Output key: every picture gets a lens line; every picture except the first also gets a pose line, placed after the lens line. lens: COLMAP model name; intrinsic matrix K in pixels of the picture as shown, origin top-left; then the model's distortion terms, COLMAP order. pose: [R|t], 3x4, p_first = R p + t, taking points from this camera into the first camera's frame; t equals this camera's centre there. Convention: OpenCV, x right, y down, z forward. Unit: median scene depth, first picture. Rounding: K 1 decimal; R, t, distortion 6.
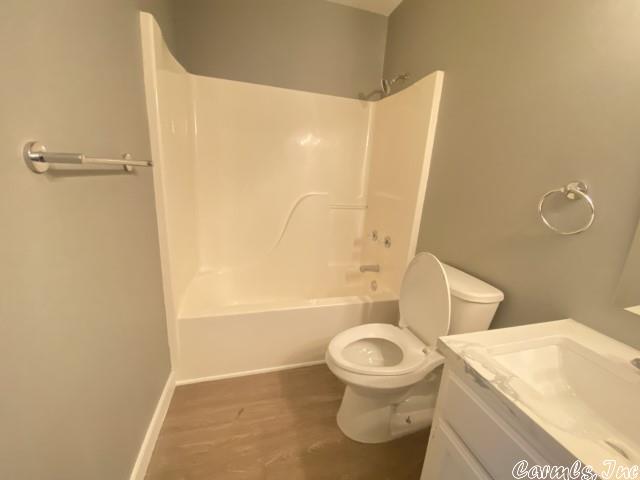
lens RADIAL K [[258.6, 0, 320.0], [0, 258.6, 240.0], [0, 0, 1]] dist [0.018459, -0.018963]
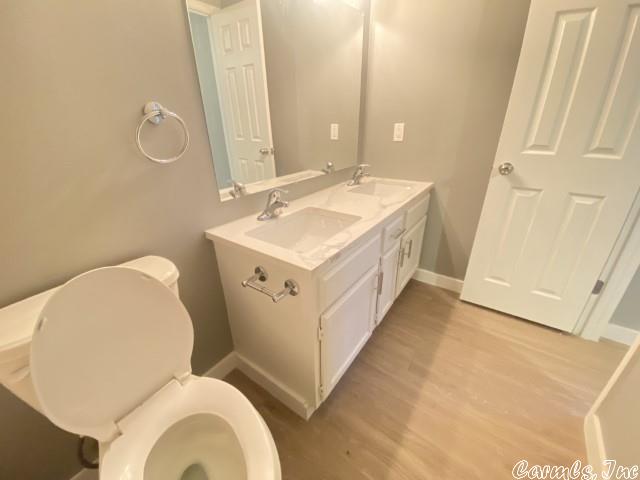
lens RADIAL K [[258.6, 0, 320.0], [0, 258.6, 240.0], [0, 0, 1]] dist [0.018459, -0.018963]
pose [[-0.639664, -0.361764, 0.678201, -0.222527], [0.160615, 0.799938, 0.578189, -0.318868], [-0.751686, 0.478776, -0.453587, 1.412642]]
